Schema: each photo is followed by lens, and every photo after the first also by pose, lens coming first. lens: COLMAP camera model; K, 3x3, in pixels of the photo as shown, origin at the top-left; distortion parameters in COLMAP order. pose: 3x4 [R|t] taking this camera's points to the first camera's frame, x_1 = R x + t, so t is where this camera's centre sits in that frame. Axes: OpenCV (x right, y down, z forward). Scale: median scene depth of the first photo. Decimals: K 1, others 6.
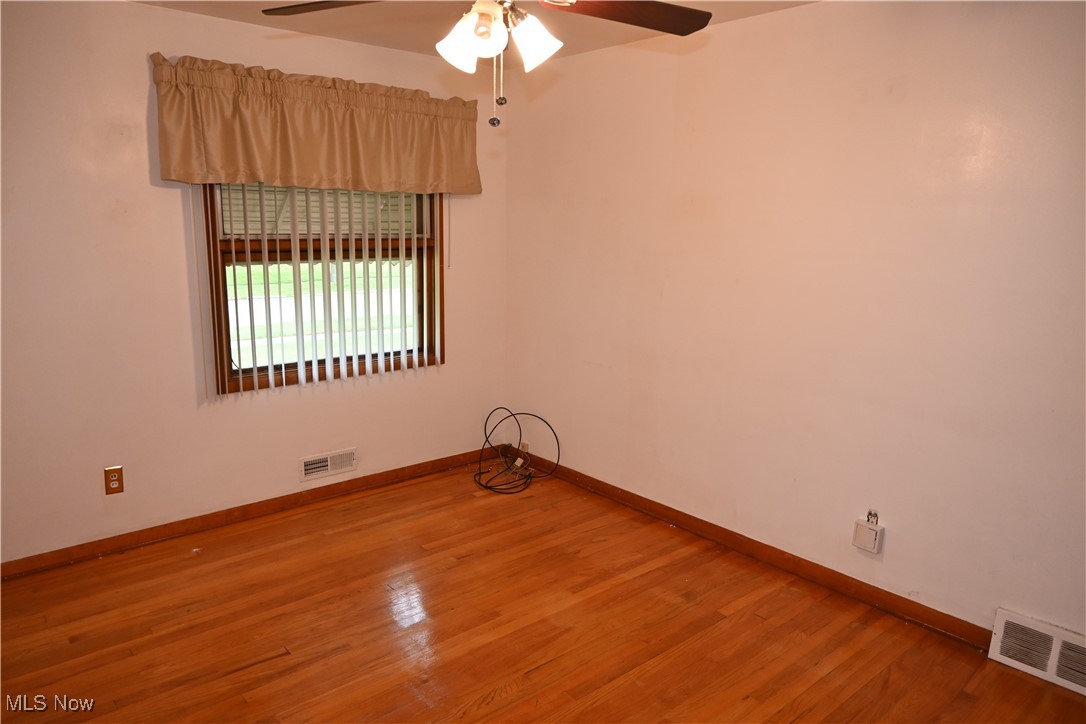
lens RADIAL K [[734.8, 0, 543.0], [0, 734.8, 362.0], [0, 0, 1]] dist [-0.003097, 0.003675]
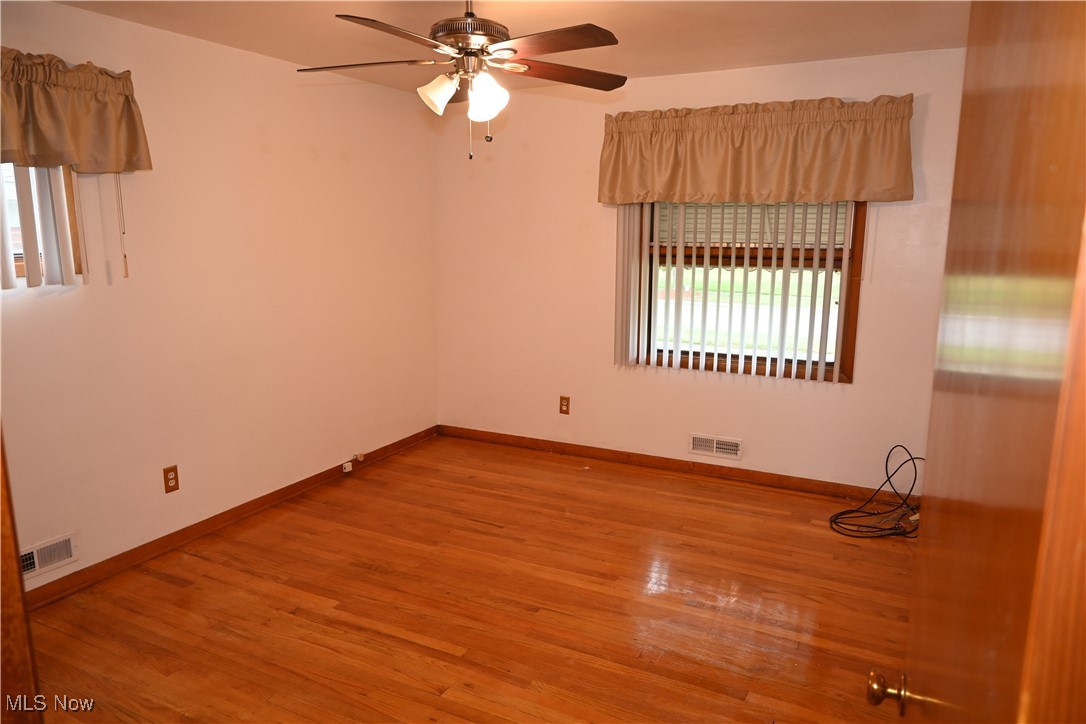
lens RADIAL K [[734.8, 0, 543.0], [0, 734.8, 362.0], [0, 0, 1]] dist [-0.003097, 0.003675]
pose [[0.379136, 0.159058, -0.911568, 0.667254], [-0.175408, 0.979609, 0.097975, -0.056129], [0.908564, 0.122751, 0.399305, 0.316910]]
